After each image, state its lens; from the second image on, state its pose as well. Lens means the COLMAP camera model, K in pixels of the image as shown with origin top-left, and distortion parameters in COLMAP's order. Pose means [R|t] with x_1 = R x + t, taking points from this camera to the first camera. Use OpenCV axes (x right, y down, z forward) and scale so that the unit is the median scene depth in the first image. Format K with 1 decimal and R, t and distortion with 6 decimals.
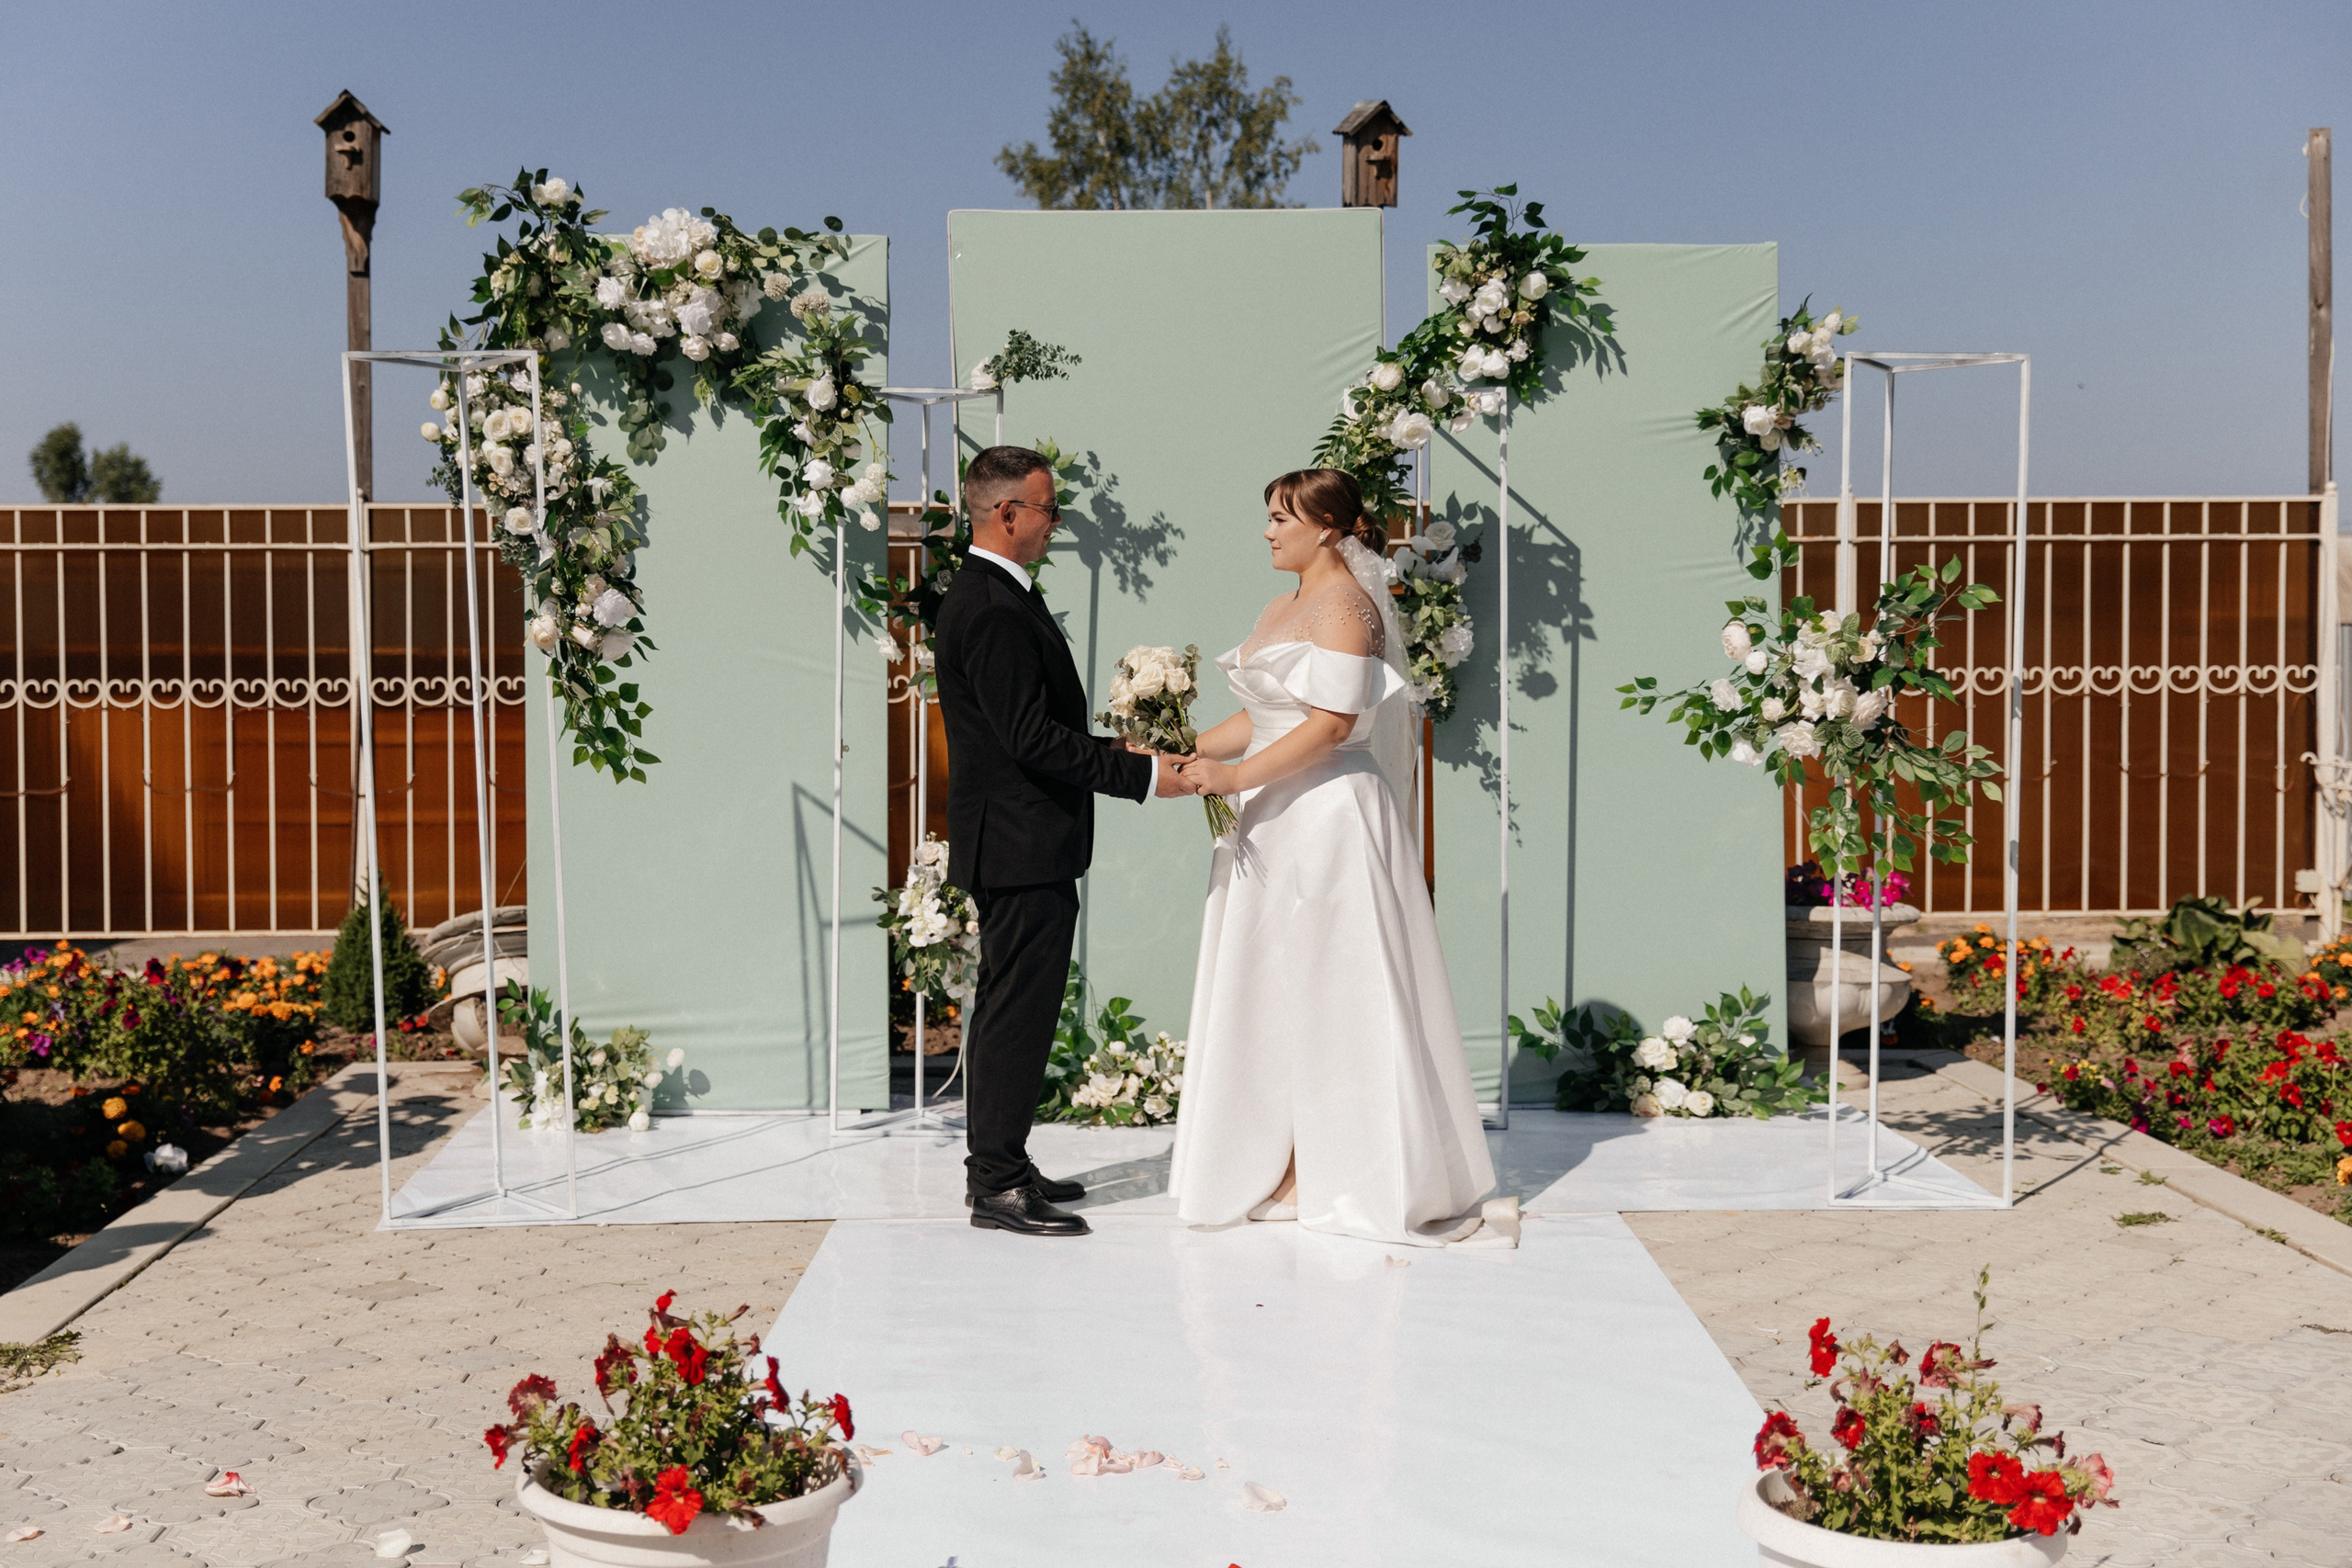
lens RADIAL K [[2966.0, 0, 1204.2], [0, 2966.0, 743.9], [0, 0, 1]] dist [0.021930, 0.009711]
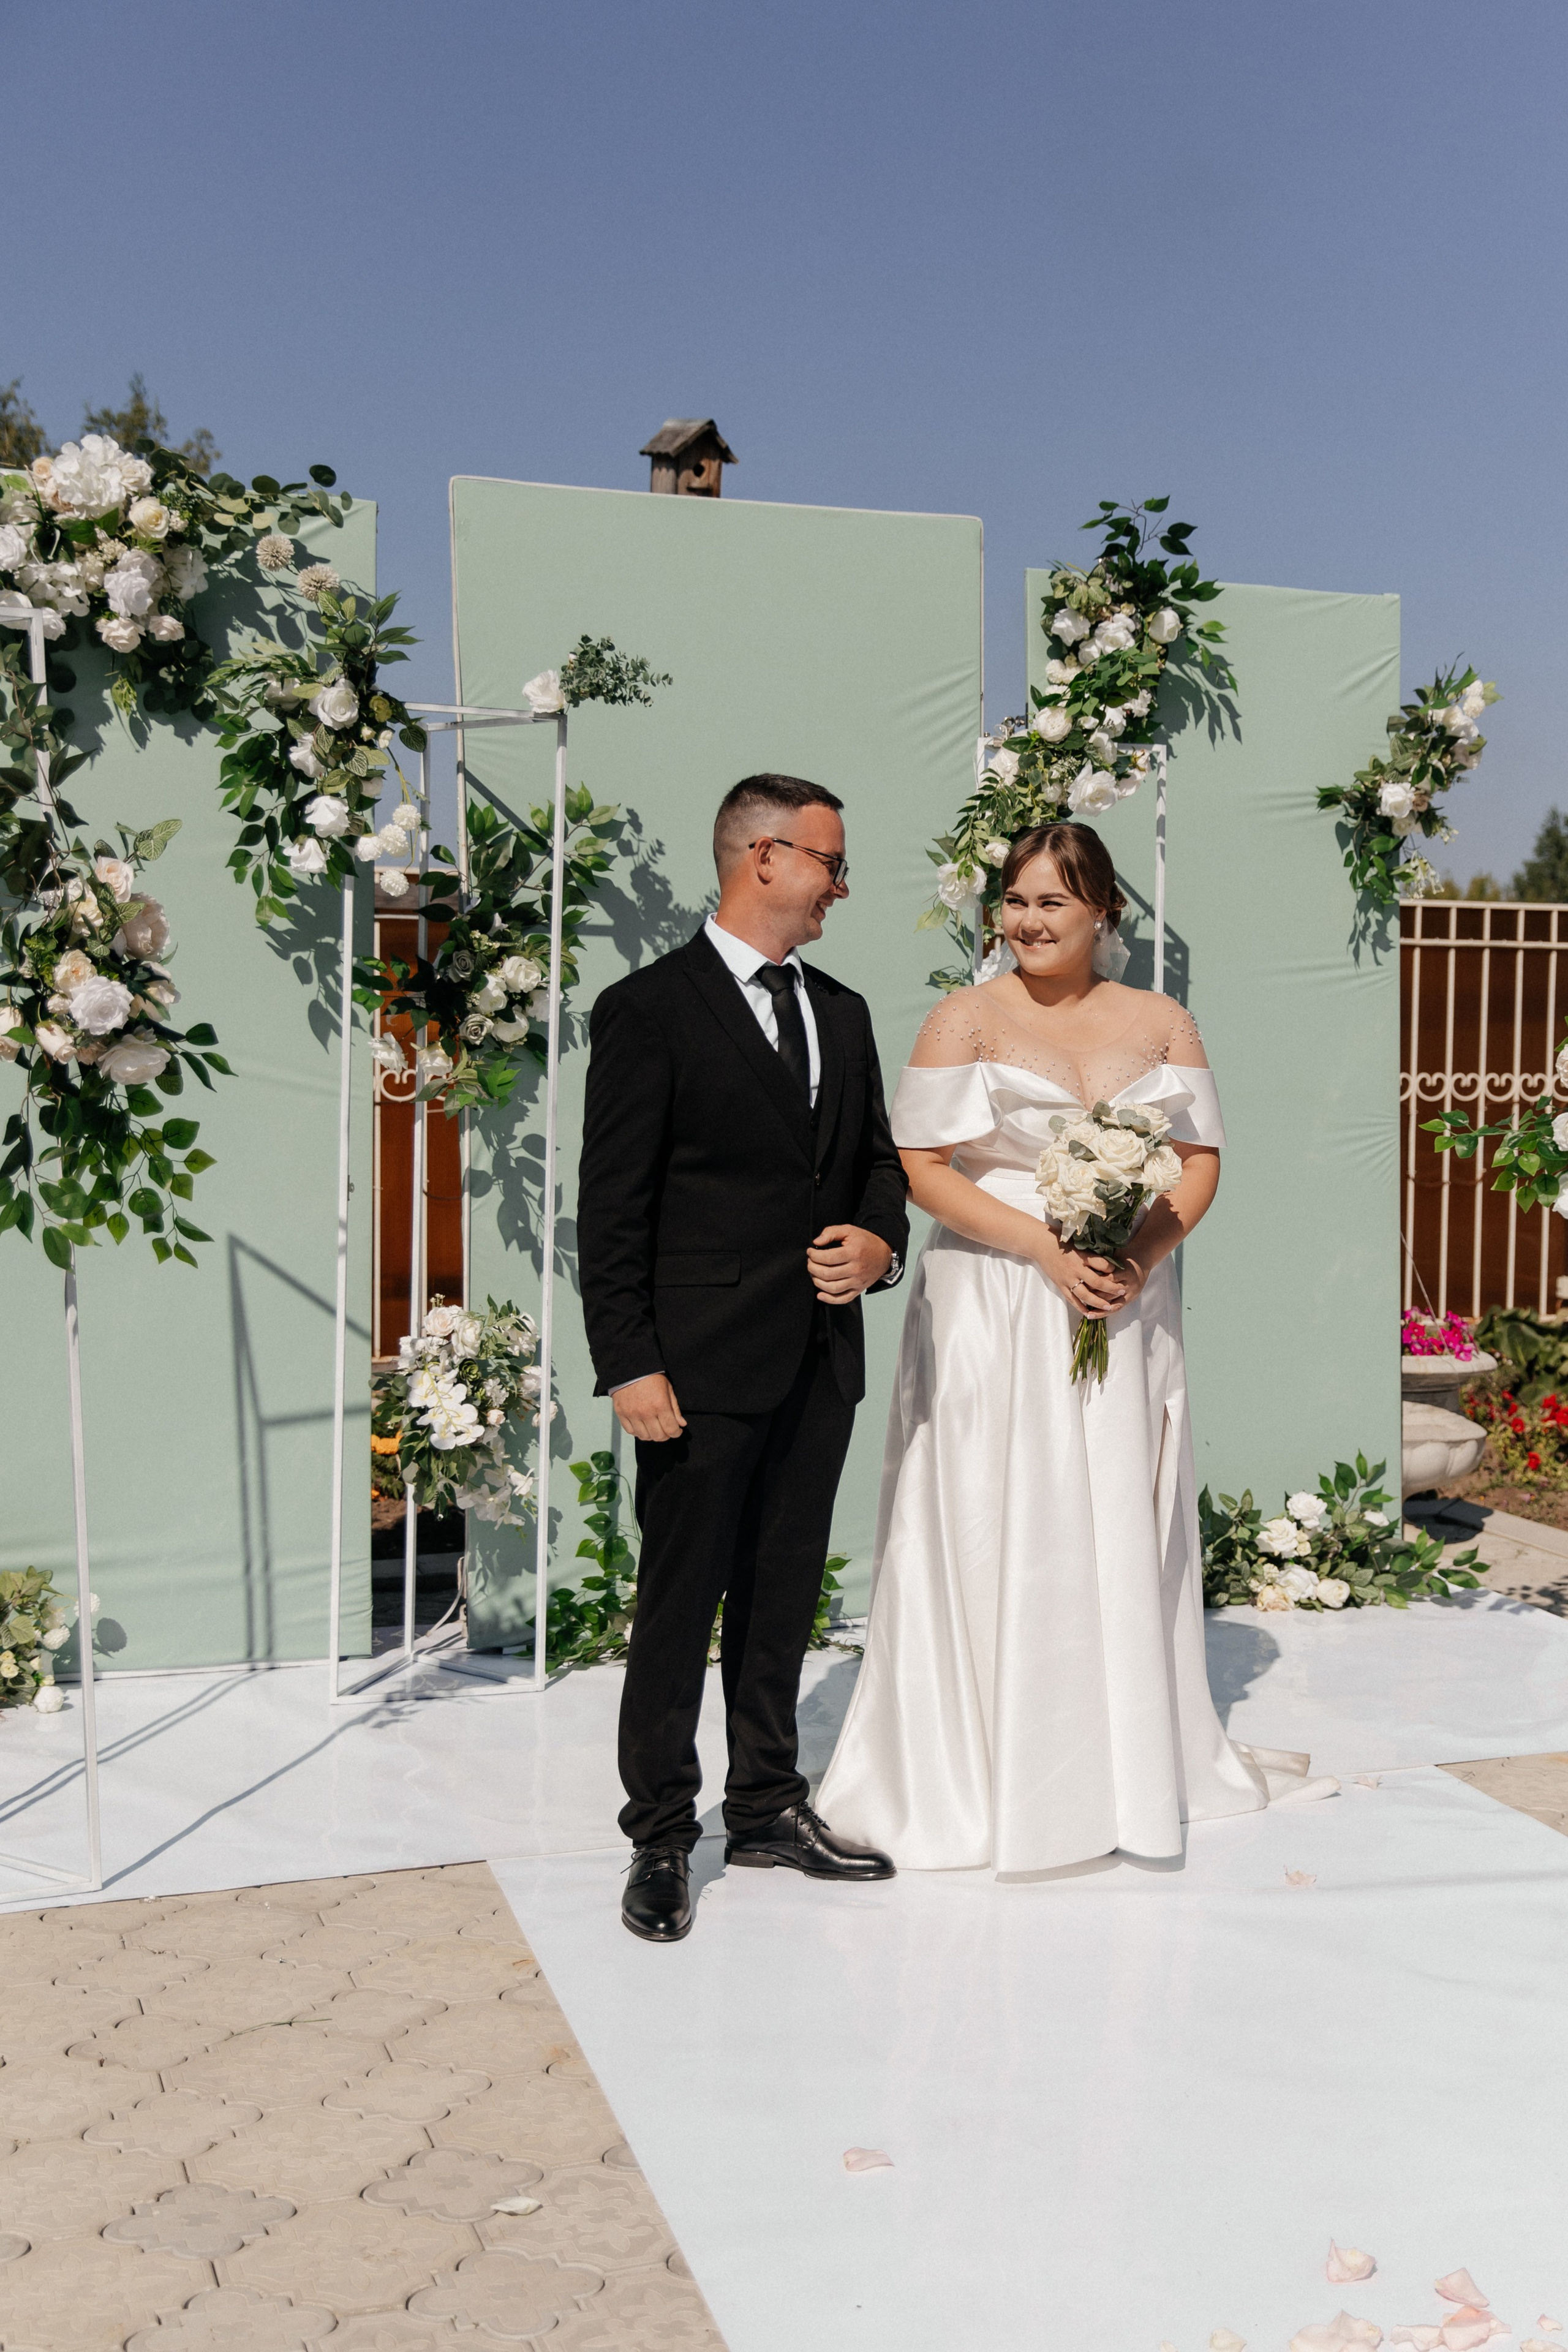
lens RADIAL K [[2793.7, 0, 1035.3], [0, 2793.7, 1193.4], [0, 0, 1]] dist [0.025384, 0.058480]
pose [[0.942348, -0.003578, 0.334614, -0.189155], [-0.005561, 0.999637, 0.026350, -0.016108], [-0.334587, -0.026692, 0.941987, 0.274019]]
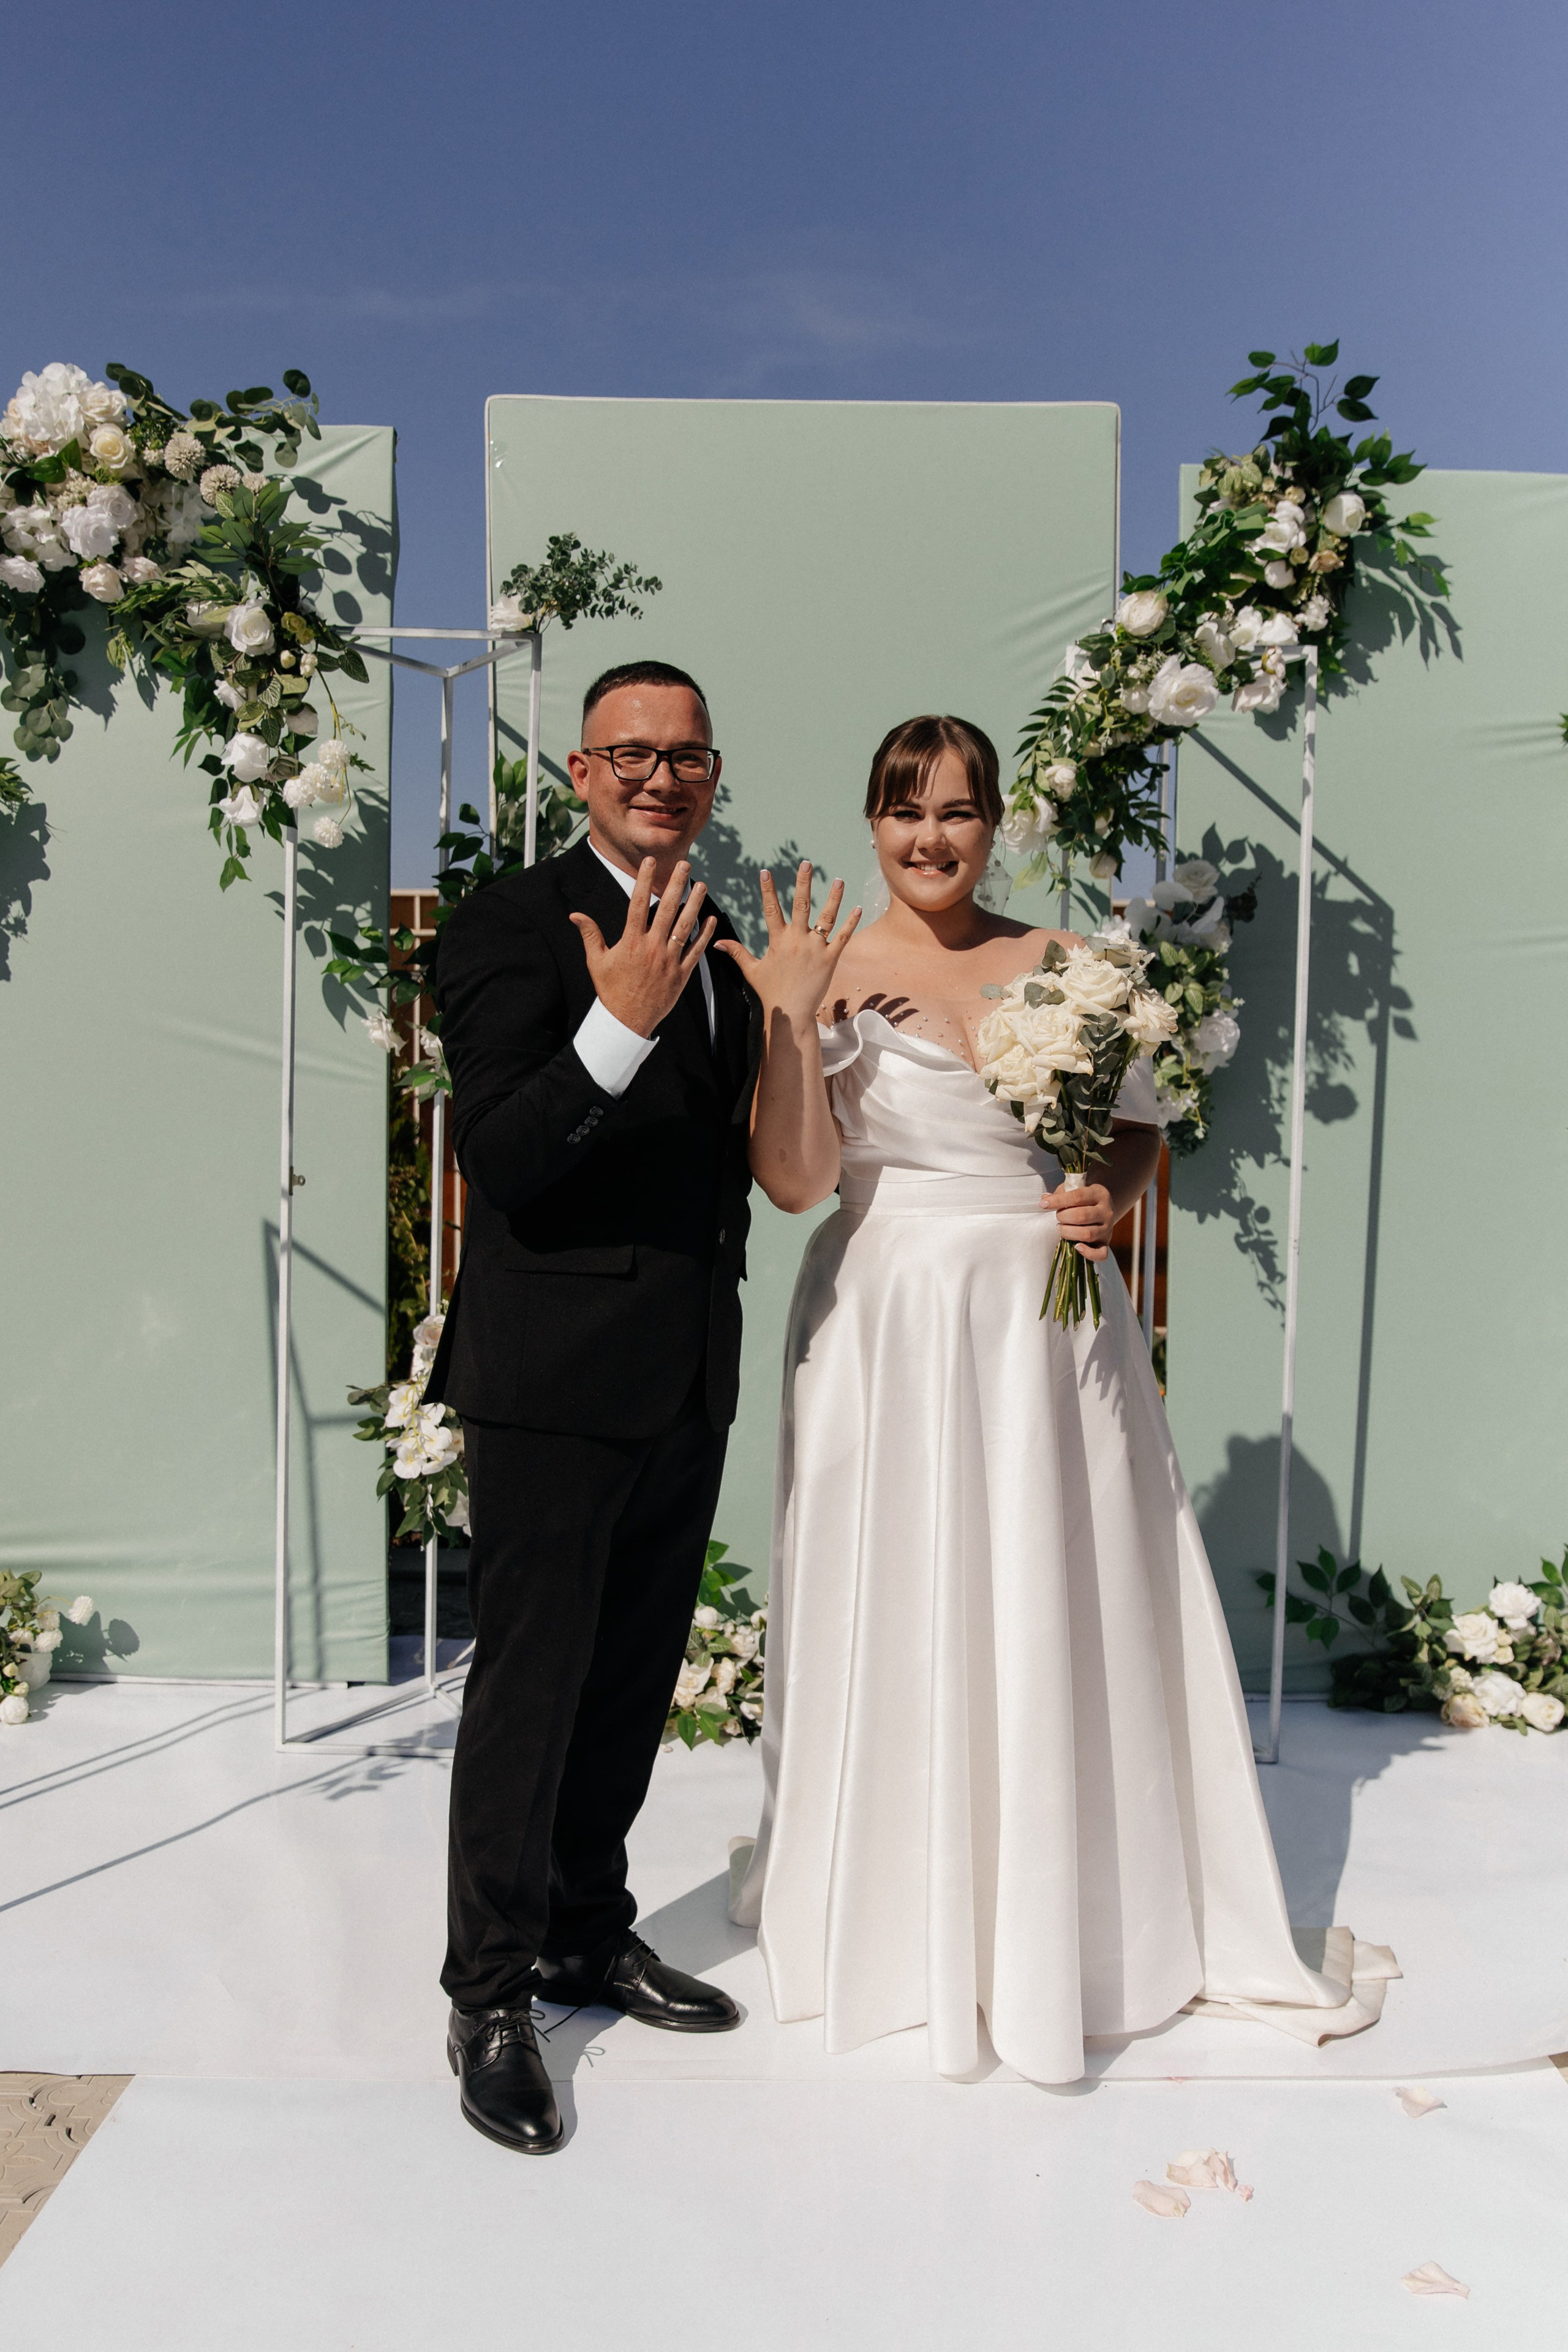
lens RADIAL K [[1929.9, 0, 773.5], [0, 1929.9, 1200.5], [0, 0, 1]] dist [-0.029764, -0.003924]
pose [[0.998726, 0.022655, -0.045080, 0.004523], [-0.020637, 0.998786, 0.044739, -0.015171], [0.046039, -0.043752, 0.997981, 0.560685]]
